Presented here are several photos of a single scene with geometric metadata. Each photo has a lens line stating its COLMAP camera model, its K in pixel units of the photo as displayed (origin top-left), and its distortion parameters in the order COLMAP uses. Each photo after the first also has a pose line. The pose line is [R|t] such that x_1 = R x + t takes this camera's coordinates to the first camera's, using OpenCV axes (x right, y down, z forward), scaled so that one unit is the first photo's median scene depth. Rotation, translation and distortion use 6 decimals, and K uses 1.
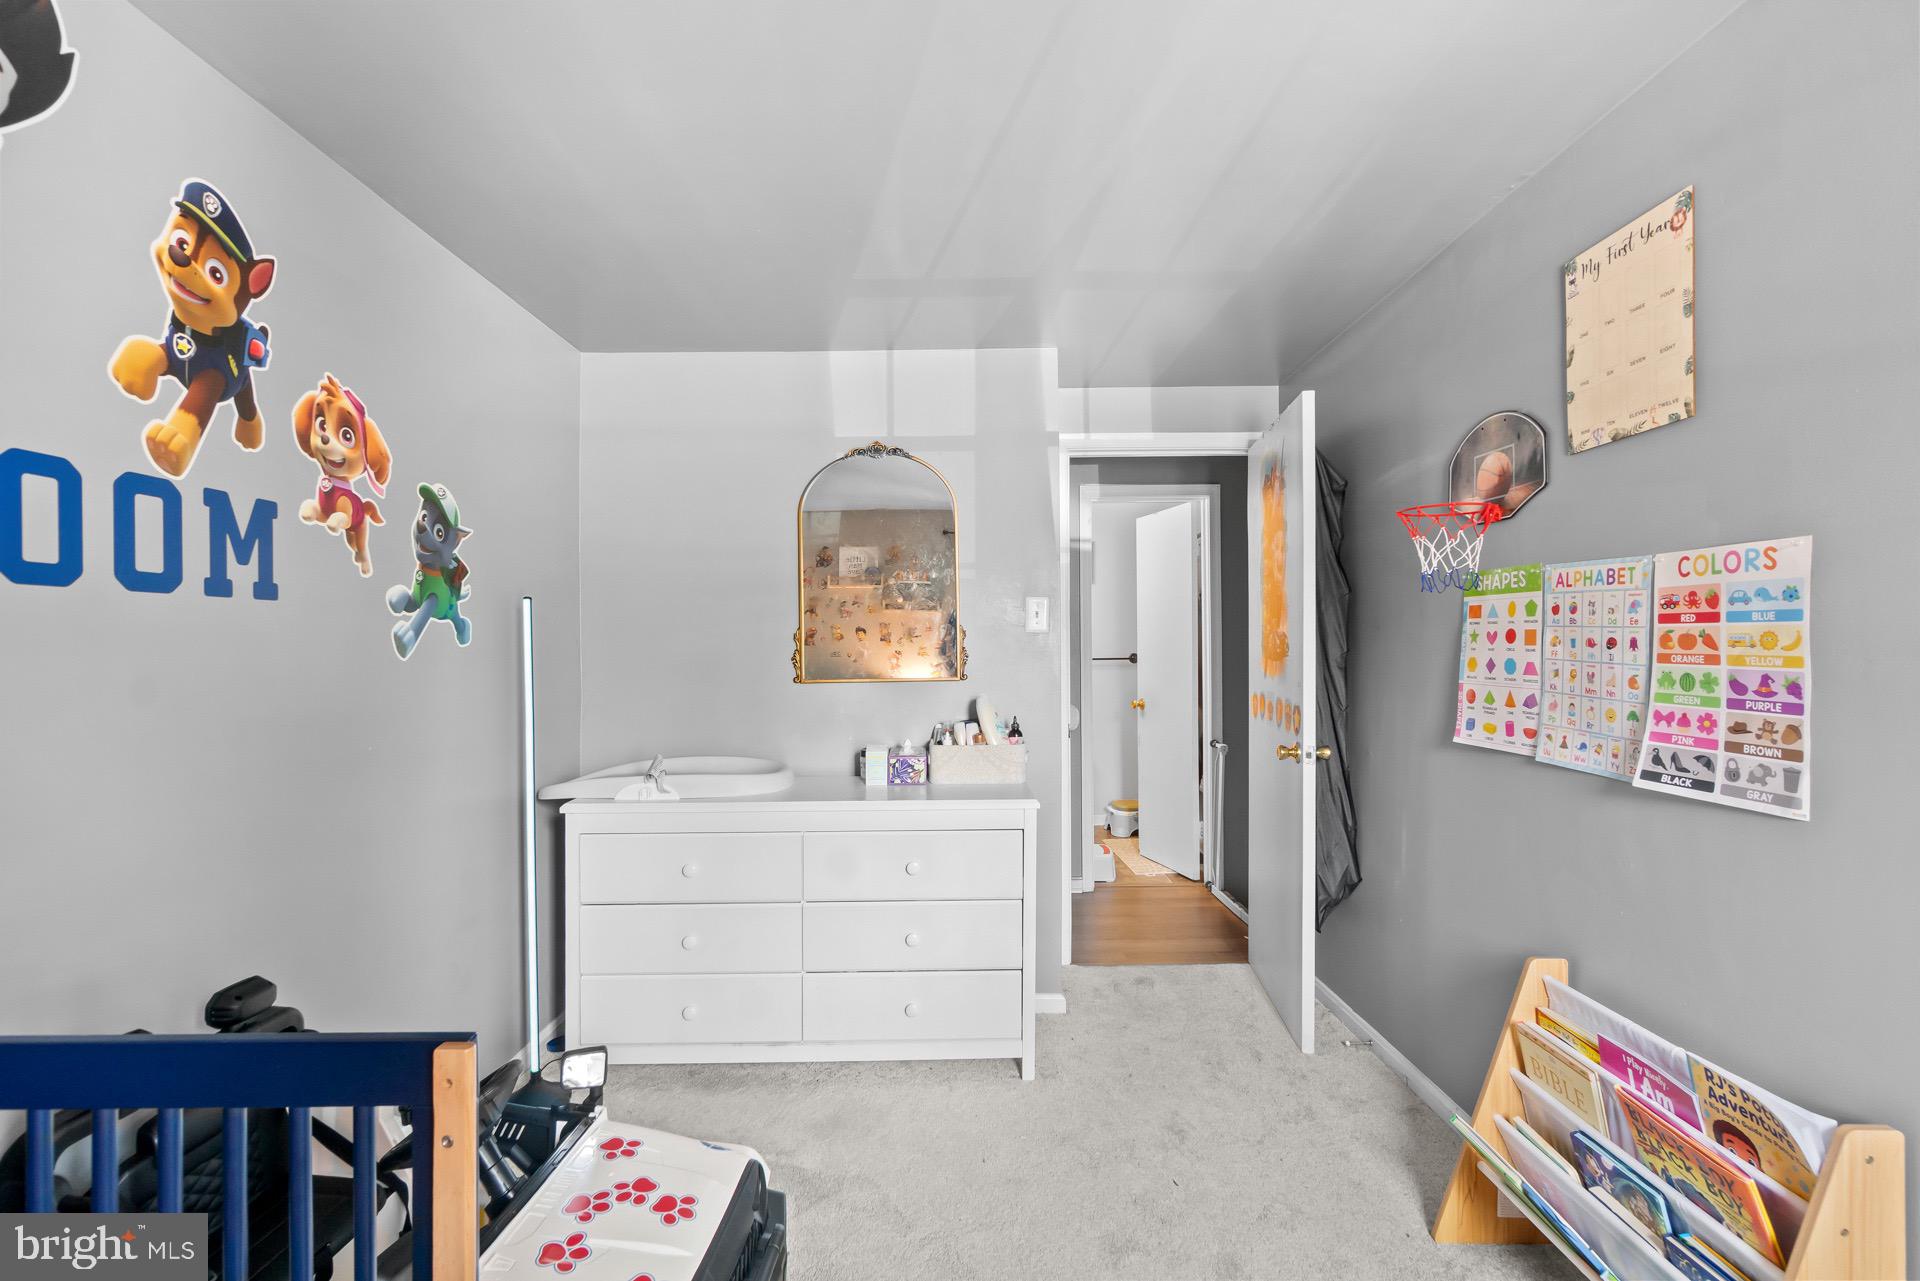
lens RADIAL K [[841.7, 0, 950.7], [0, 841.7, 640.9], [0, 0, 1]] dist [-0.005123, -0.000923]
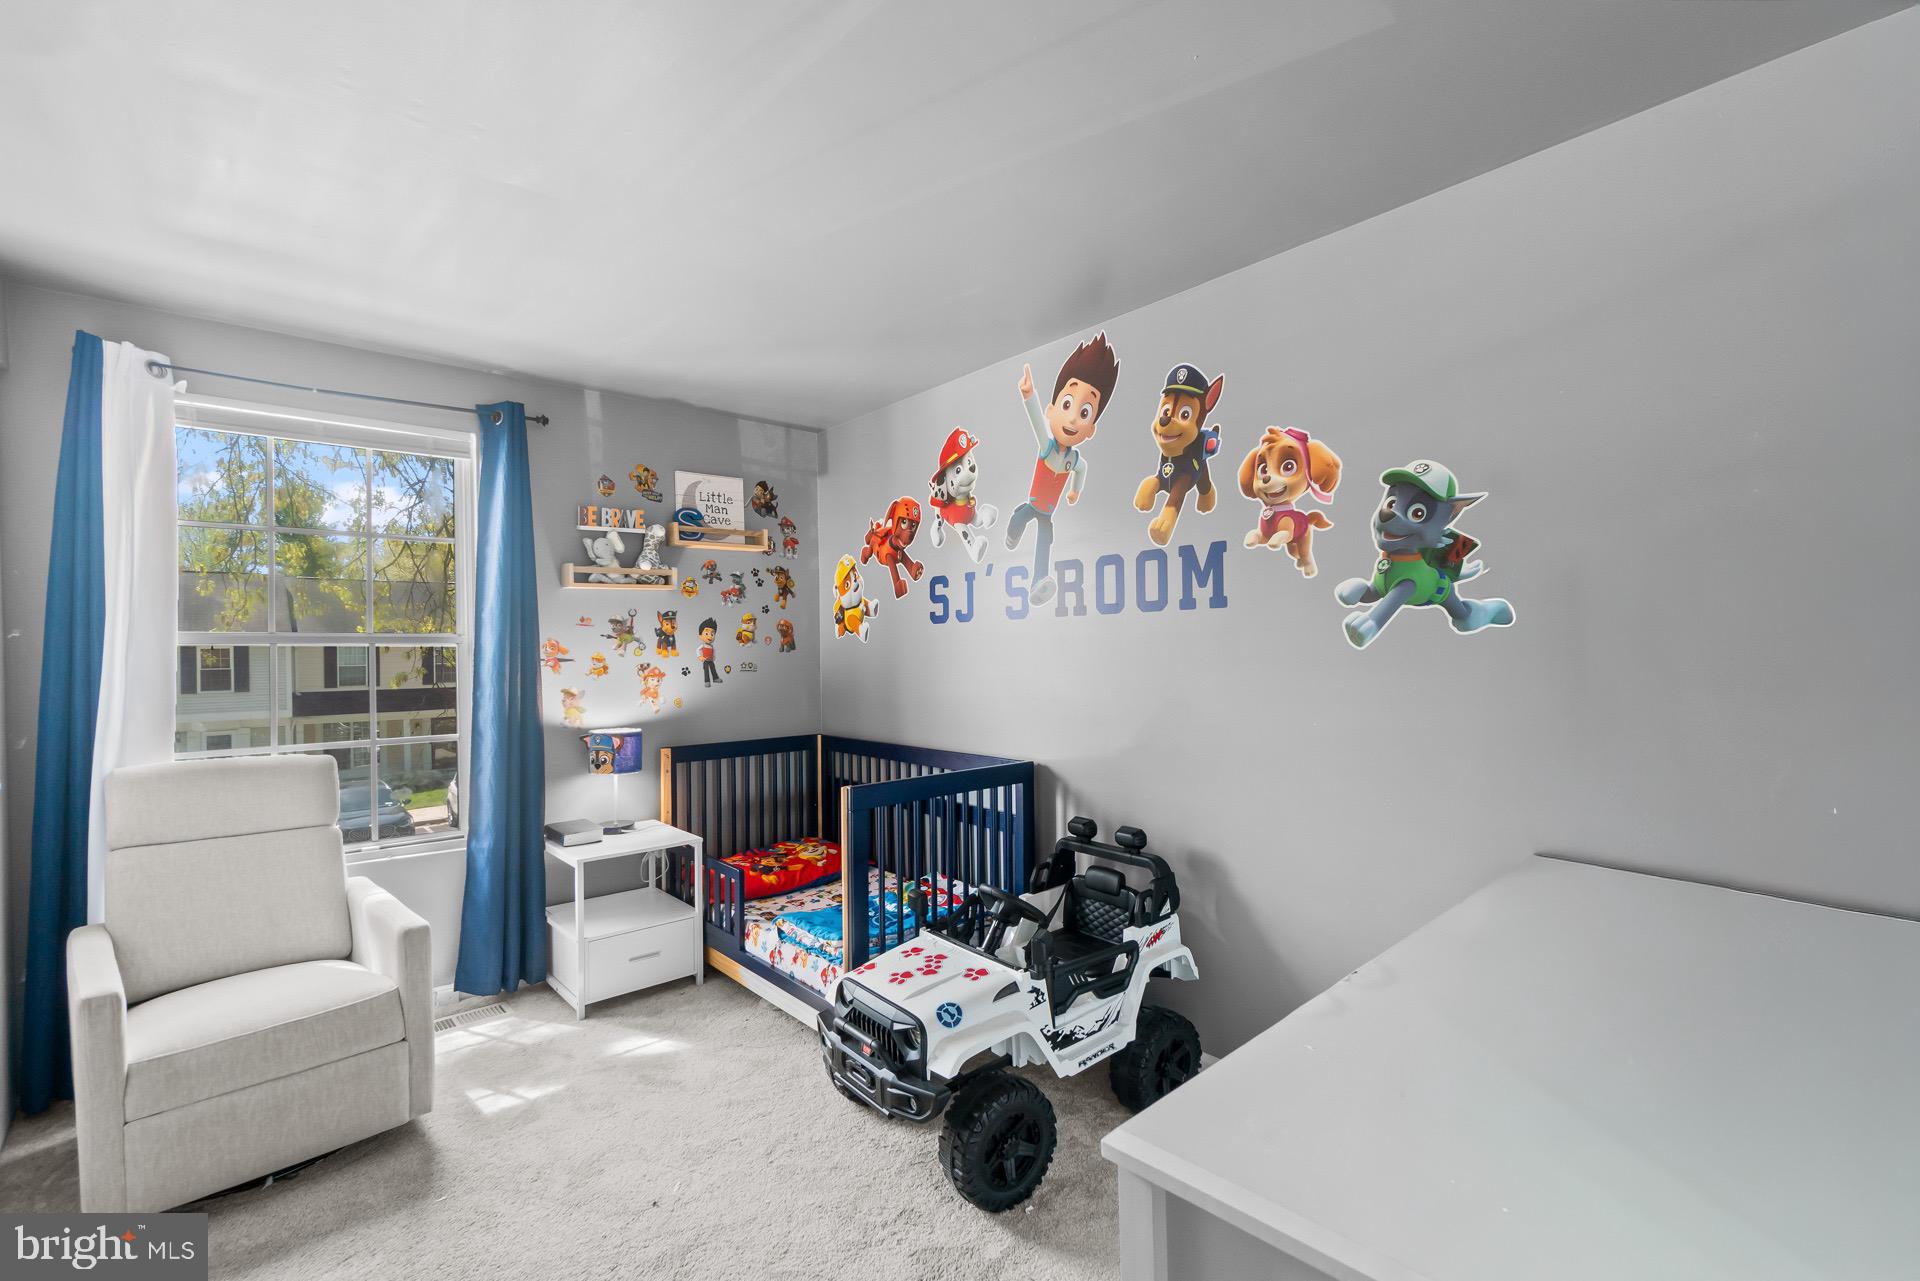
lens RADIAL K [[841.7, 0, 952.4], [0, 841.7, 651.4], [0, 0, 1]] dist [-0.005123, -0.000923]
pose [[-0.760117, 0.020498, -0.649463, 0.479494], [0.024698, 0.999691, 0.002646, 0.011821], [0.649316, -0.014029, -0.760389, 1.667176]]
